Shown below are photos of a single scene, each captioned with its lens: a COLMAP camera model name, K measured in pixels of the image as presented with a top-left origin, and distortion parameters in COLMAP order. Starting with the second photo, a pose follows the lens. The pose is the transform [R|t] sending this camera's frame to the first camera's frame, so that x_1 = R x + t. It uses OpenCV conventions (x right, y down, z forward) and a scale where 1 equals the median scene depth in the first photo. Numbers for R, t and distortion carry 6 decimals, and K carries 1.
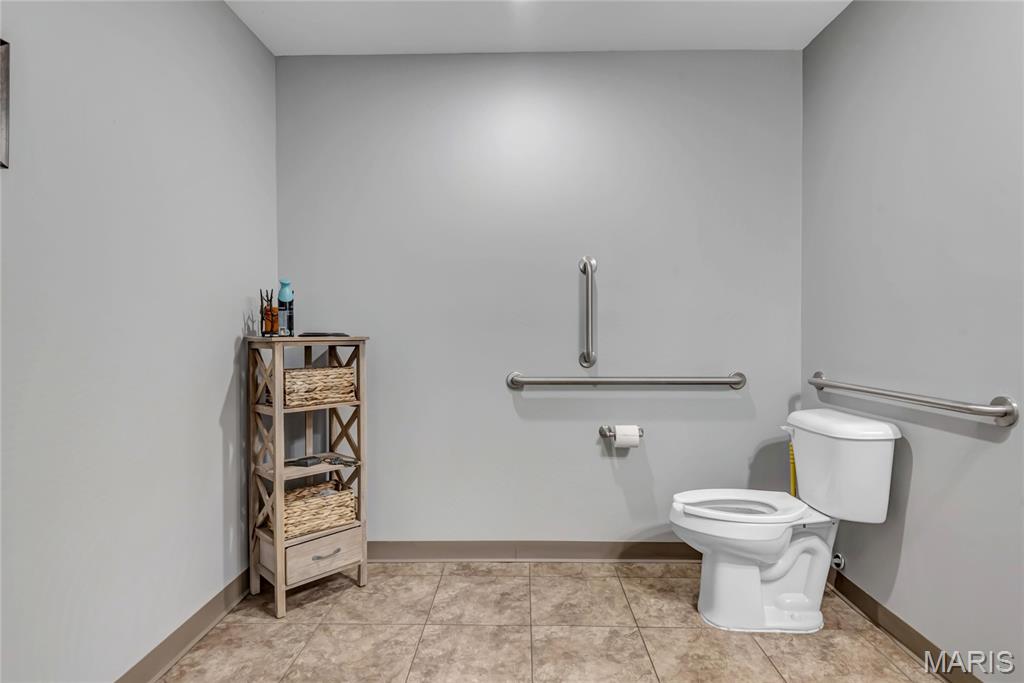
lens RADIAL K [[530.1, 0, 512.0], [0, 530.1, 341.5], [0, 0, 1]] dist [0.041838, -0.036171]
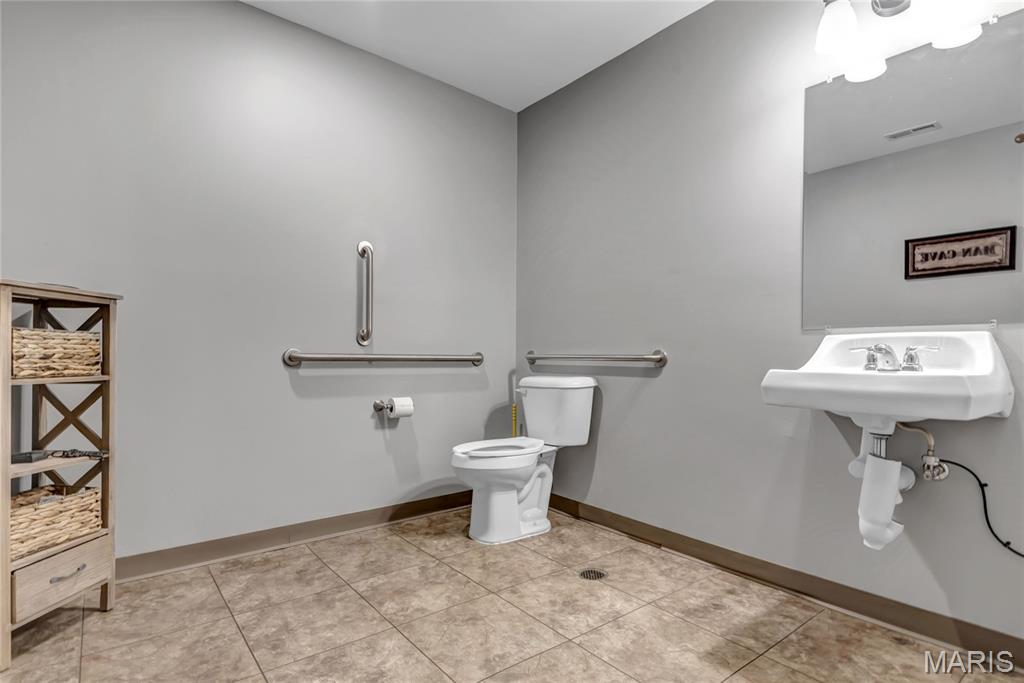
lens RADIAL K [[514.6, 0, 512.4], [0, 514.6, 354.8], [0, 0, 1]] dist [0.024704, -0.021987]
pose [[0.767148, 0.010800, 0.641379, -0.331122], [0.002591, 0.999798, -0.019934, 0.101280], [-0.641465, 0.016954, 0.766965, 0.026600]]
